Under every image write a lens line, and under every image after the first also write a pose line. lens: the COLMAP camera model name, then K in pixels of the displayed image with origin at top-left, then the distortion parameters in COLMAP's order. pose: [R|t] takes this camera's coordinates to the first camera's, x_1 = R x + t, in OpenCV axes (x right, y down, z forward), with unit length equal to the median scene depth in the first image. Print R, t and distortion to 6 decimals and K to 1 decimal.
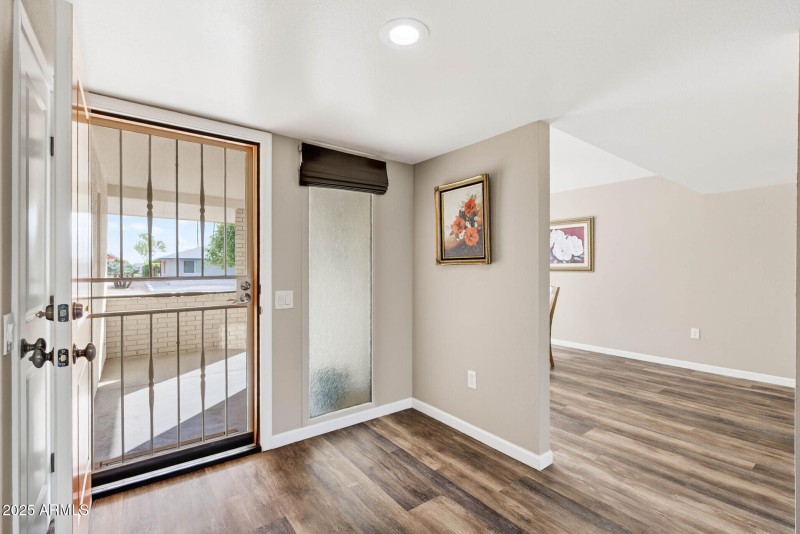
lens RADIAL K [[358.3, 0, 400.0], [0, 358.3, 267.0], [0, 0, 1]] dist [-0.001940, -0.000187]
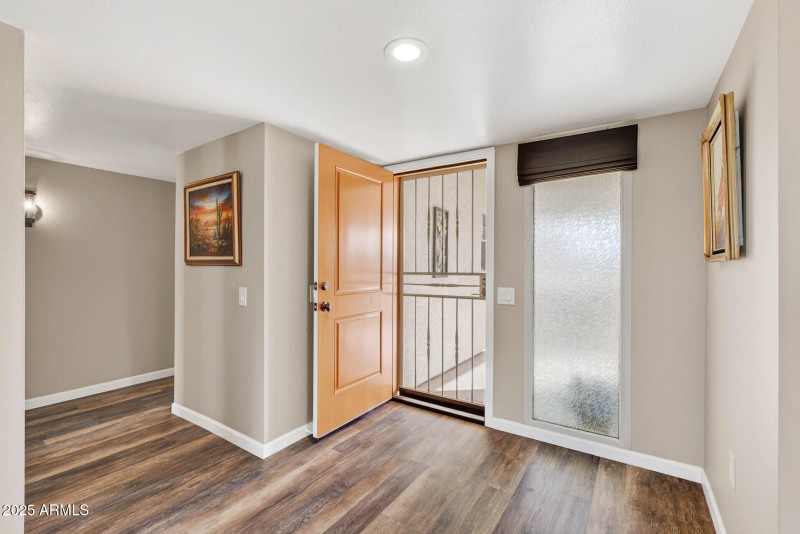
lens RADIAL K [[350.0, 0, 400.0], [0, 350.0, 267.0], [0, 0, 1]] dist [-0.001070, -0.000240]
pose [[0.338146, 0.002326, -0.941091, 0.556501], [-0.003937, 0.999992, 0.001057, 0.004013], [0.941086, 0.003348, 0.338152, 0.347720]]
